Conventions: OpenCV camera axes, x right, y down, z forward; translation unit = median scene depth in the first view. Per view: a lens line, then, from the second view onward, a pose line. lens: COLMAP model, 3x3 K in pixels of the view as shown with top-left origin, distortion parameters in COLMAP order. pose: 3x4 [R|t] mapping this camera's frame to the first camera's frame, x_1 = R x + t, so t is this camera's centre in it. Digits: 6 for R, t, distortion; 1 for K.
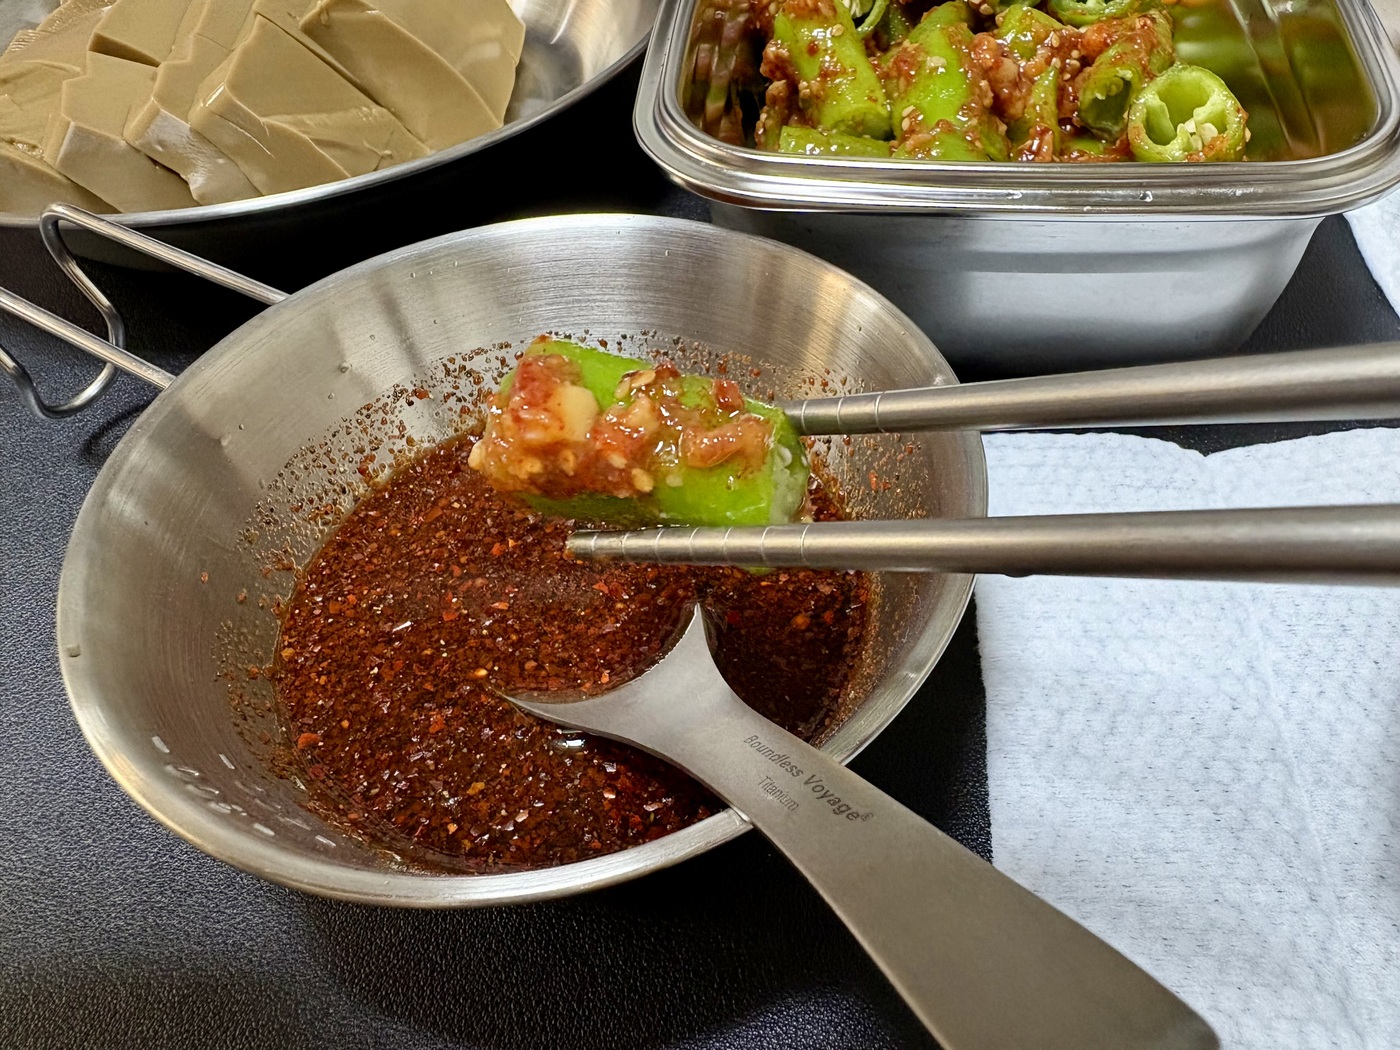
lens RADIAL K [[1028.2, 0, 774.3], [0, 1028.2, 524.8], [0, 0, 1]] dist [0.002554, 0.001671]
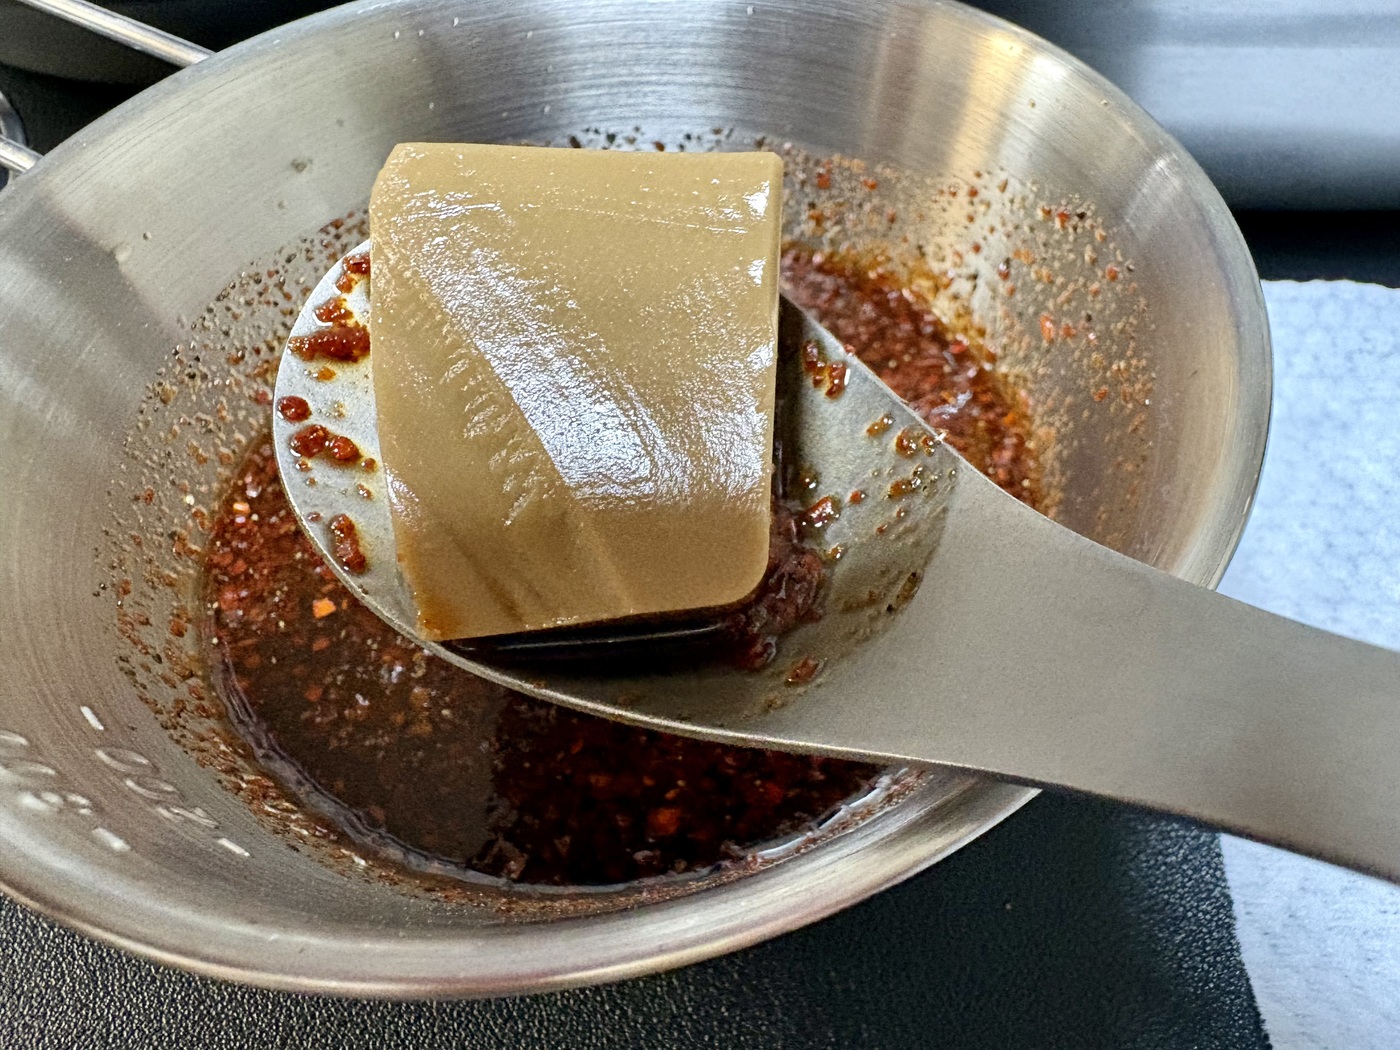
lens RADIAL K [[1051.9, 0, 802.2], [0, 1051.9, 521.3], [0, 0, 1]] dist [0.002504, 0.000891]
pose [[0.999801, 0.013594, -0.014630, -0.055512], [-0.012555, 0.997545, 0.068901, 0.040491], [0.015531, -0.068703, 0.997516, 0.260117]]
